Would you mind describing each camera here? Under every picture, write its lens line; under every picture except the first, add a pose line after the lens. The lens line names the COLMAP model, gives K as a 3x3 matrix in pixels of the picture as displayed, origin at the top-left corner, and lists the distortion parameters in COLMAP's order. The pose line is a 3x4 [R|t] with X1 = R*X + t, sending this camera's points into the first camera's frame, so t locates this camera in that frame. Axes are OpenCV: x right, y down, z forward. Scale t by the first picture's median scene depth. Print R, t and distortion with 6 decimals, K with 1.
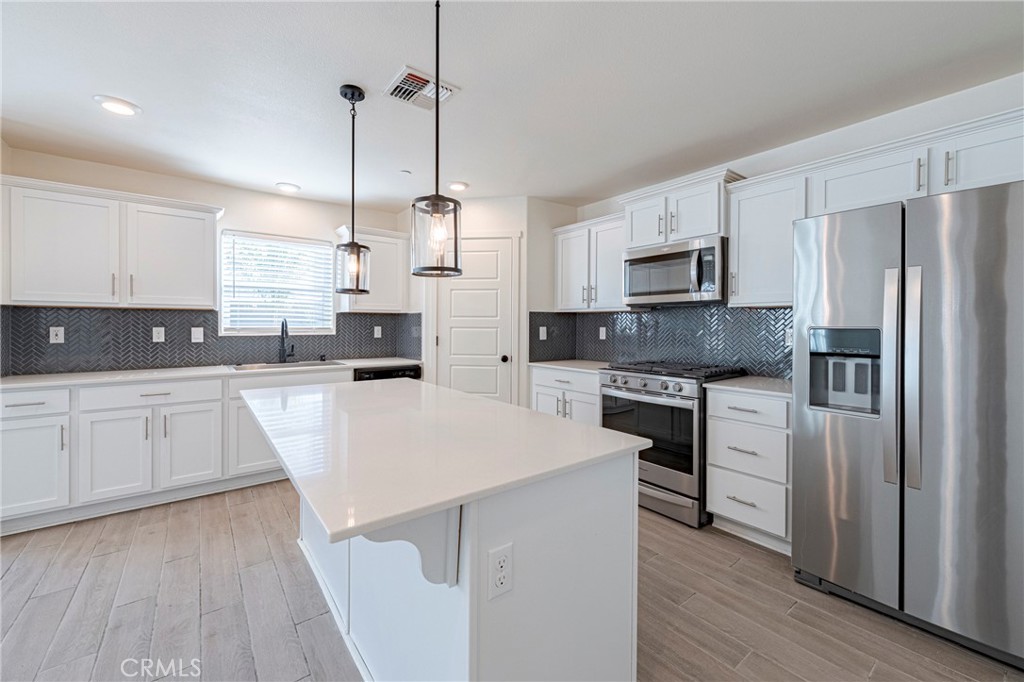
lens RADIAL K [[406.7, 0, 514.4], [0, 406.7, 328.2], [0, 0, 1]] dist [-0.001392, -0.000246]
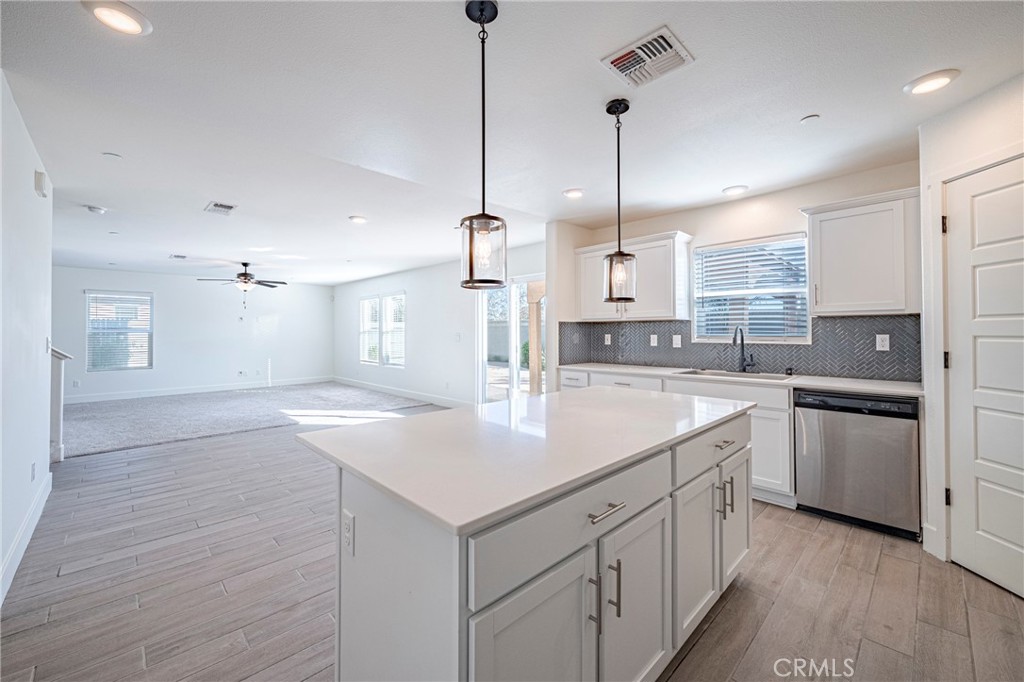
lens RADIAL K [[406.7, 0, 509.7], [0, 406.7, 327.8], [0, 0, 1]] dist [-0.001392, -0.000246]
pose [[0.107400, -0.014254, -0.994114, 0.443767], [-0.005056, 0.999876, -0.014883, -0.003386], [0.994203, 0.006625, 0.107315, 0.472987]]
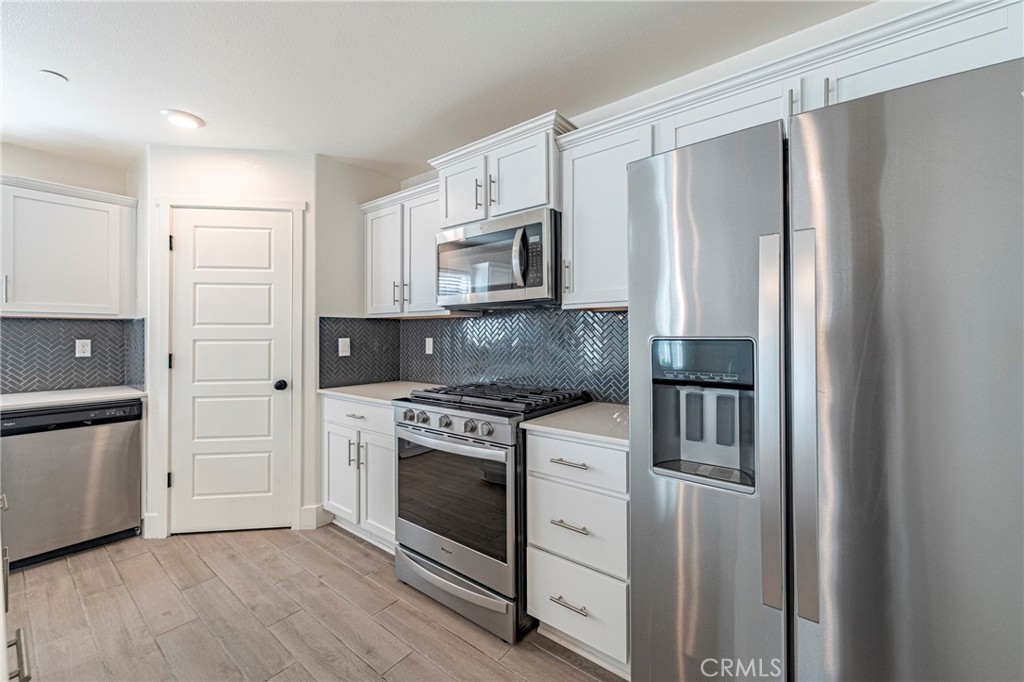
lens RADIAL K [[406.7, 0, 515.7], [0, 406.7, 334.1], [0, 0, 1]] dist [-0.001392, -0.000246]
pose [[0.967997, -0.005680, 0.250897, 0.263586], [0.008258, 0.999923, -0.009225, -0.002117], [-0.250825, 0.011001, 0.967970, 0.323992]]
